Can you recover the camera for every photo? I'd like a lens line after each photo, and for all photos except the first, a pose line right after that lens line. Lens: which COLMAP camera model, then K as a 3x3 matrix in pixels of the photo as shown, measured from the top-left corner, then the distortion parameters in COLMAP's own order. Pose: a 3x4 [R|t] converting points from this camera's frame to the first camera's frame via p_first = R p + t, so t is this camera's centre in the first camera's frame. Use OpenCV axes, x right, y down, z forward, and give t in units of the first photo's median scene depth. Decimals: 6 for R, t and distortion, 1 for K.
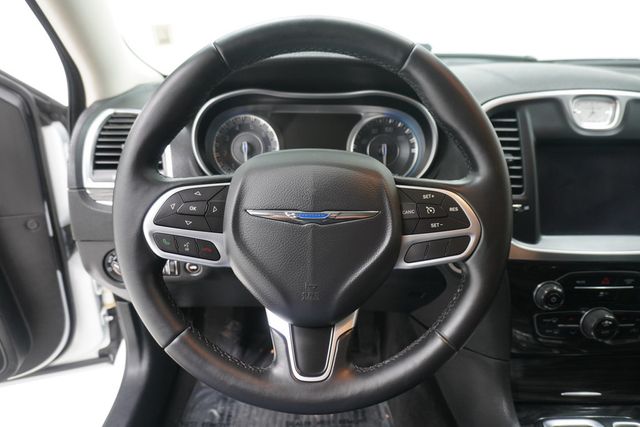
lens RADIAL K [[424.7, 0, 319.6], [0, 424.7, 212.9], [0, 0, 1]] dist [-0.002274, 0.001010]
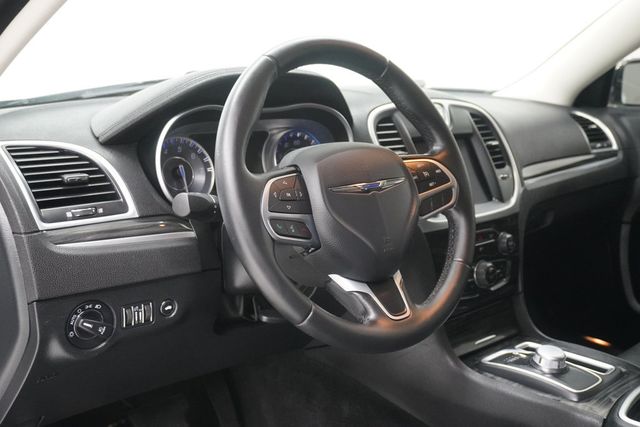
lens RADIAL K [[688.8, 0, 320.3], [0, 688.8, 213.6], [0, 0, 1]] dist [0.015618, 0.000000]
pose [[0.761622, -0.130989, 0.634645, -0.997810], [0.255103, 0.960883, -0.107820, 0.188488], [-0.595697, 0.244018, 0.765246, -0.319154]]
